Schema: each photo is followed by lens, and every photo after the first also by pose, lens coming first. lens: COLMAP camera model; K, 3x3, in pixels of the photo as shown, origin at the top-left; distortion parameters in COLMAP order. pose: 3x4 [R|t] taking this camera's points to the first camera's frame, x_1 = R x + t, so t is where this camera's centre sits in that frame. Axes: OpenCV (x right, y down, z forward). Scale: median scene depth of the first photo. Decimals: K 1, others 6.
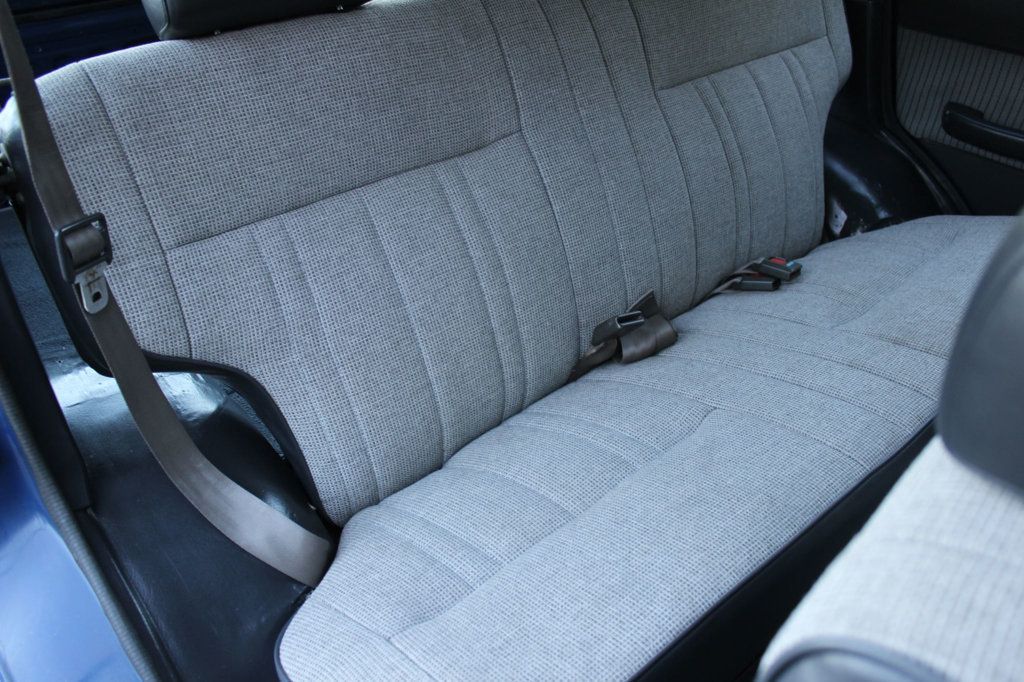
lens RADIAL K [[848.2, 0, 526.9], [0, 848.2, 341.4], [0, 0, 1]] dist [-0.171784, 0.148919]
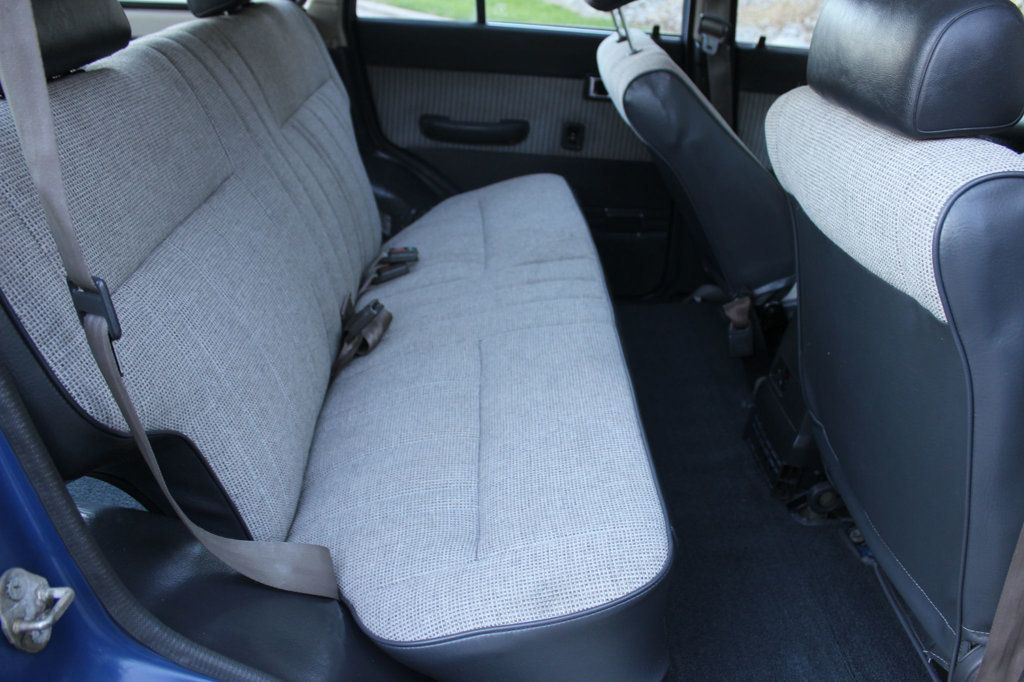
lens RADIAL K [[848.2, 0, 526.9], [0, 848.2, 341.4], [0, 0, 1]] dist [-0.171784, 0.148919]
pose [[0.641104, -0.317652, 0.698629, -0.465637], [0.394385, 0.917288, 0.055160, 0.029605], [-0.658366, 0.240165, 0.713355, 0.041379]]
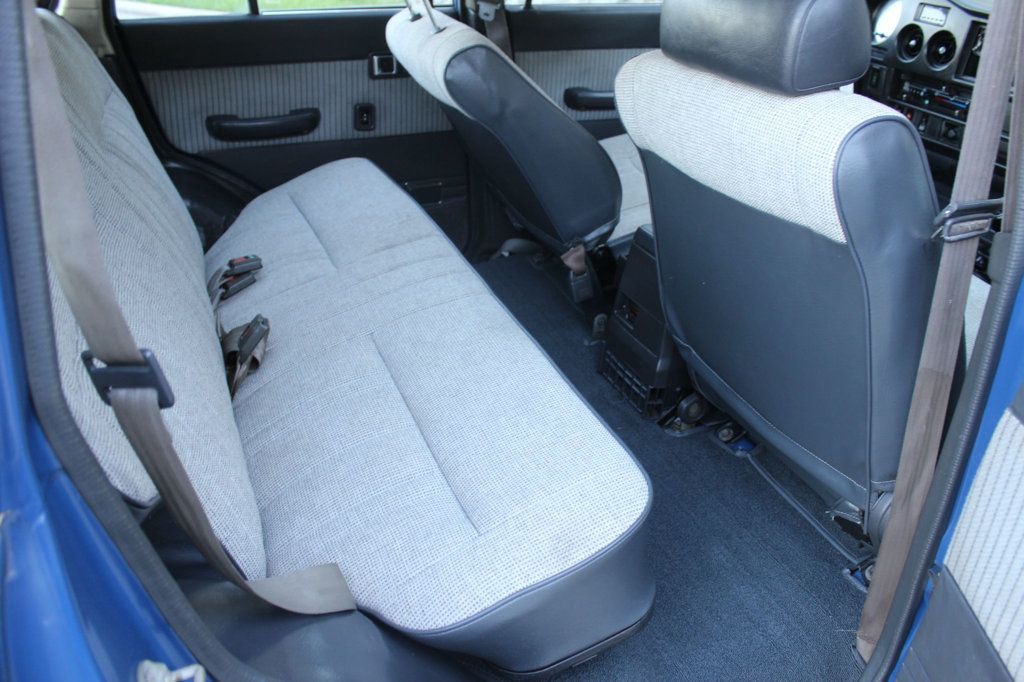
lens RADIAL K [[848.2, 0, 526.9], [0, 848.2, 341.4], [0, 0, 1]] dist [-0.171784, 0.148919]
pose [[0.325173, -0.453689, 0.829716, -0.581560], [0.524908, 0.816416, 0.240700, -0.071519], [-0.786596, 0.357255, 0.503622, 0.131134]]
